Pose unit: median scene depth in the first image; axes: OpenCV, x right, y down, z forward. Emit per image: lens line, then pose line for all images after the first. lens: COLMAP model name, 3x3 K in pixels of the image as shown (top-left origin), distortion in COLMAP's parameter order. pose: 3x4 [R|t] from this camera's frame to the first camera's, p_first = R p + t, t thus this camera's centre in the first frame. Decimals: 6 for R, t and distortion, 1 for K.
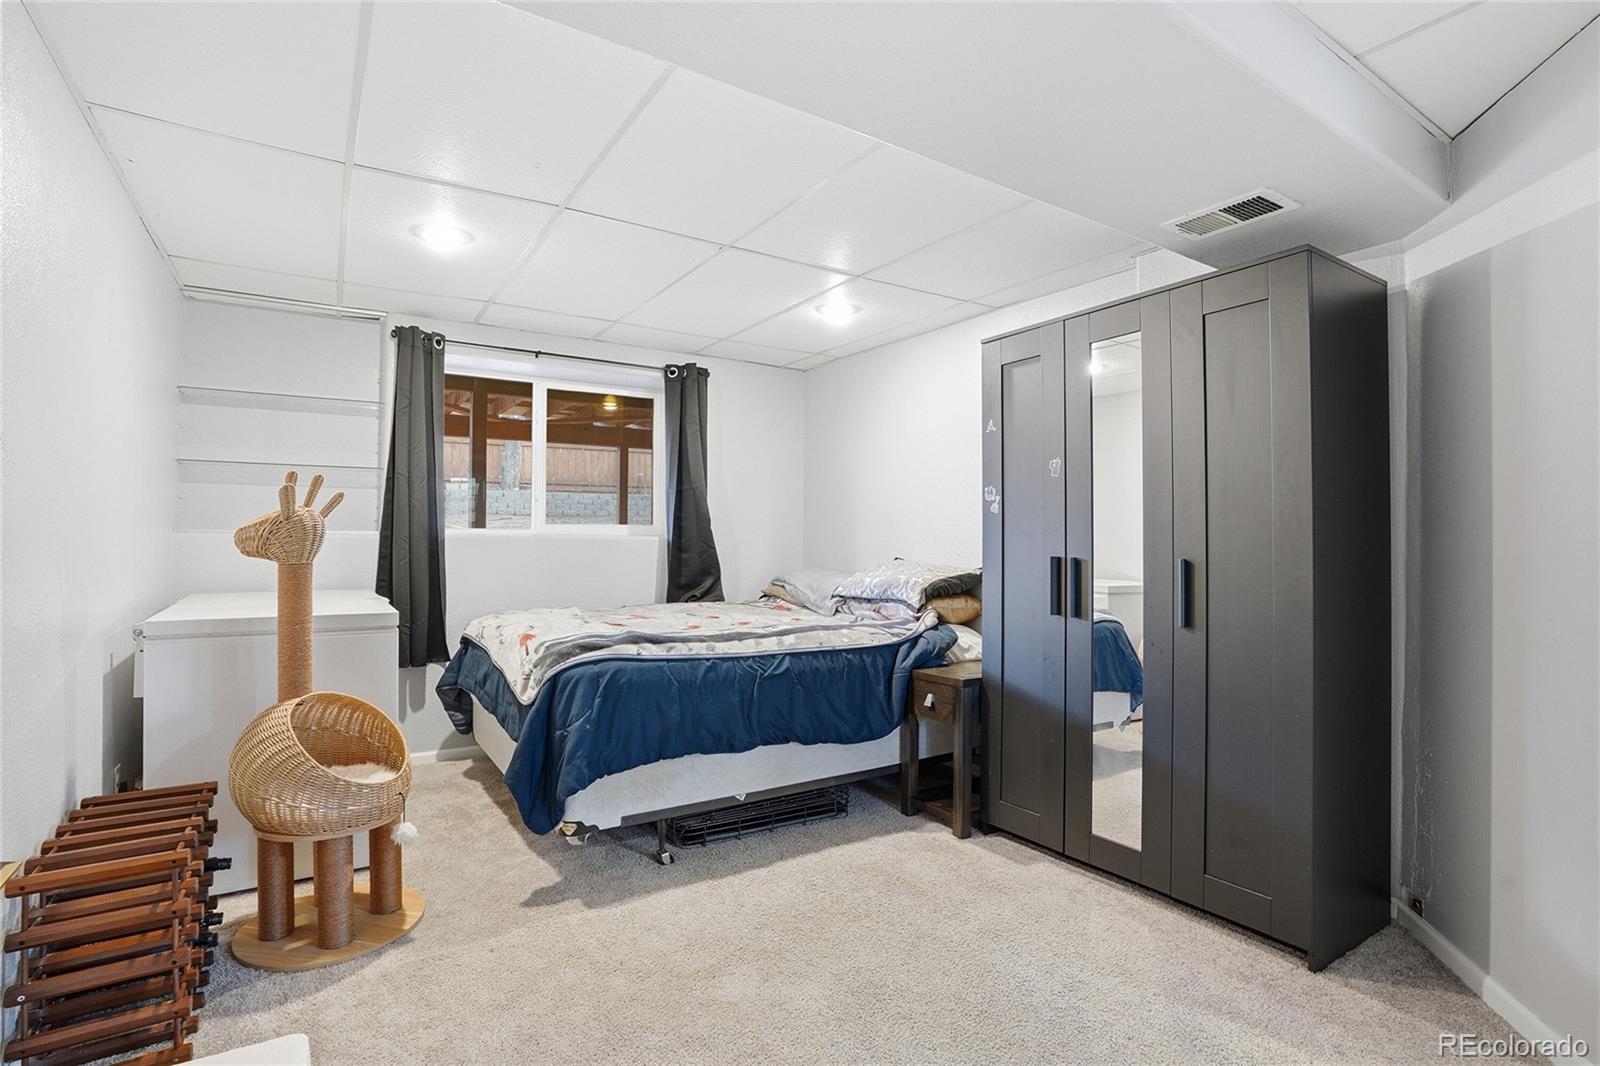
lens RADIAL K [[763.3, 0, 800.0], [0, 763.3, 533.0], [0, 0, 1]] dist [-0.069672, 0.027753]
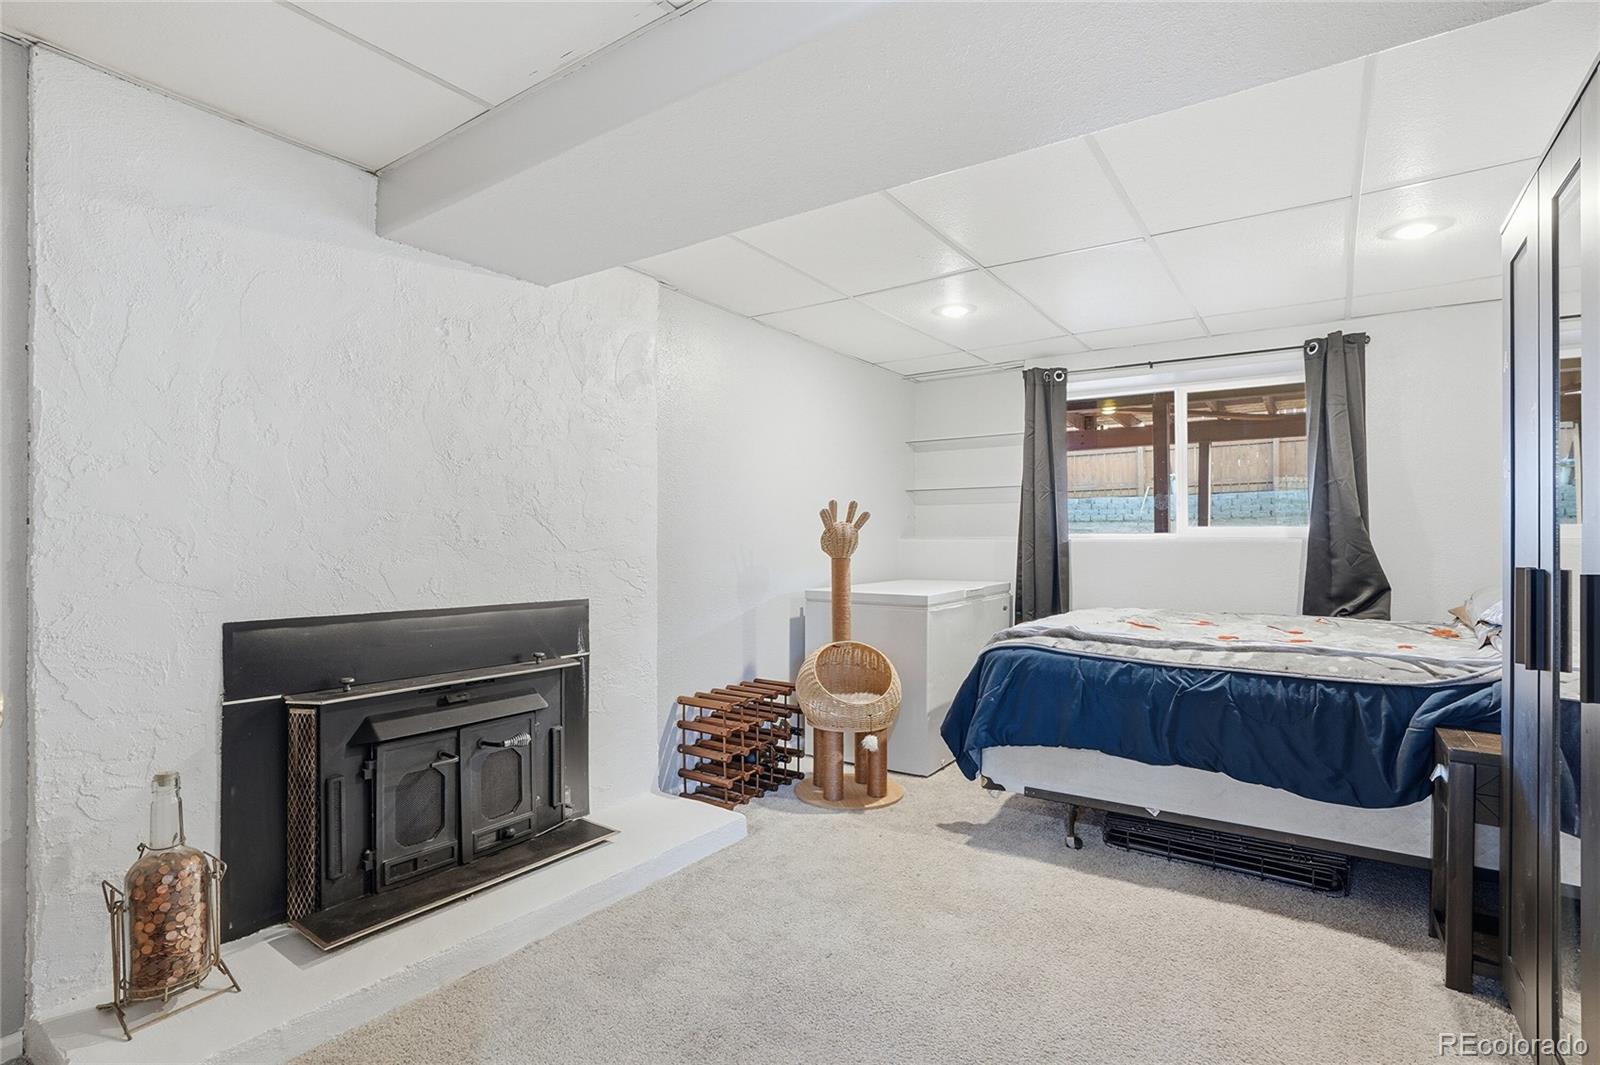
lens RADIAL K [[763.3, 0, 800.0], [0, 763.3, 532.5], [0, 0, 1]] dist [-0.069672, 0.027753]
pose [[0.386865, -0.014994, -0.922014, 0.608688], [0.008777, 0.999882, -0.012578, 0.004807], [0.922094, -0.003226, 0.386951, 0.221924]]
